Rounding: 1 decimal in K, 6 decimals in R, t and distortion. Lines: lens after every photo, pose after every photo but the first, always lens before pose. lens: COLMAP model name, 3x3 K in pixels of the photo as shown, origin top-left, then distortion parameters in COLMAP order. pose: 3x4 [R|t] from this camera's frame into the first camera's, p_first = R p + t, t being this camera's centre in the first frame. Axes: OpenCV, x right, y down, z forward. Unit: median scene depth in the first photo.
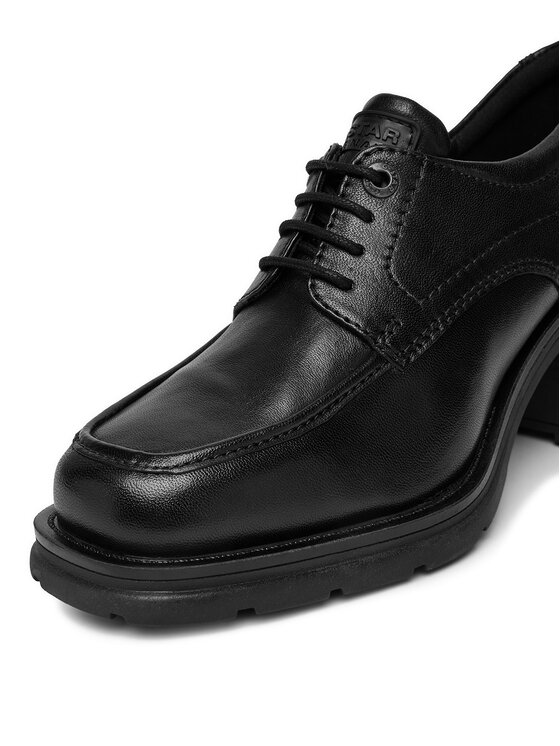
lens RADIAL K [[1251.9, 0, 280.0], [0, 1251.9, 373.0], [0, 0, 1]] dist [0.056129, 0.155425]
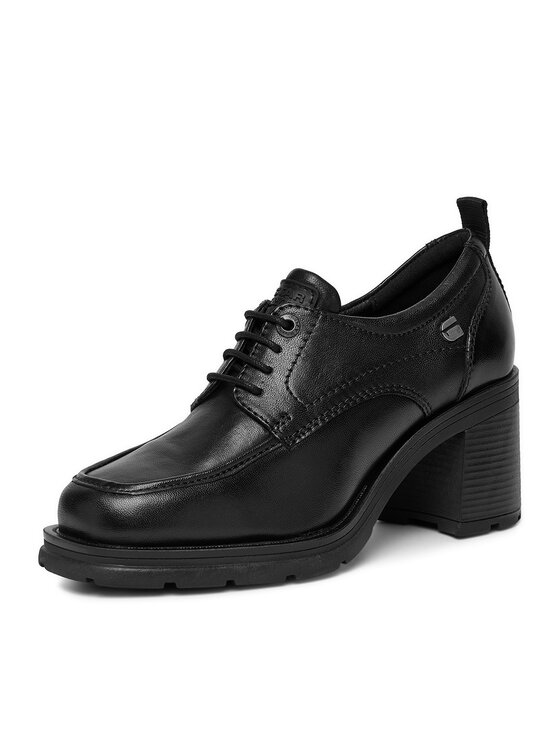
lens RADIAL K [[2186.3, 0, 280.0], [0, 2186.3, 373.0], [0, 0, 1]] dist [1.111272, 0.116991]
pose [[0.994579, 0.050268, -0.091022, 0.316170], [-0.061261, 0.990599, -0.122315, 0.228690], [0.084017, 0.127228, 0.988309, -1.620860]]
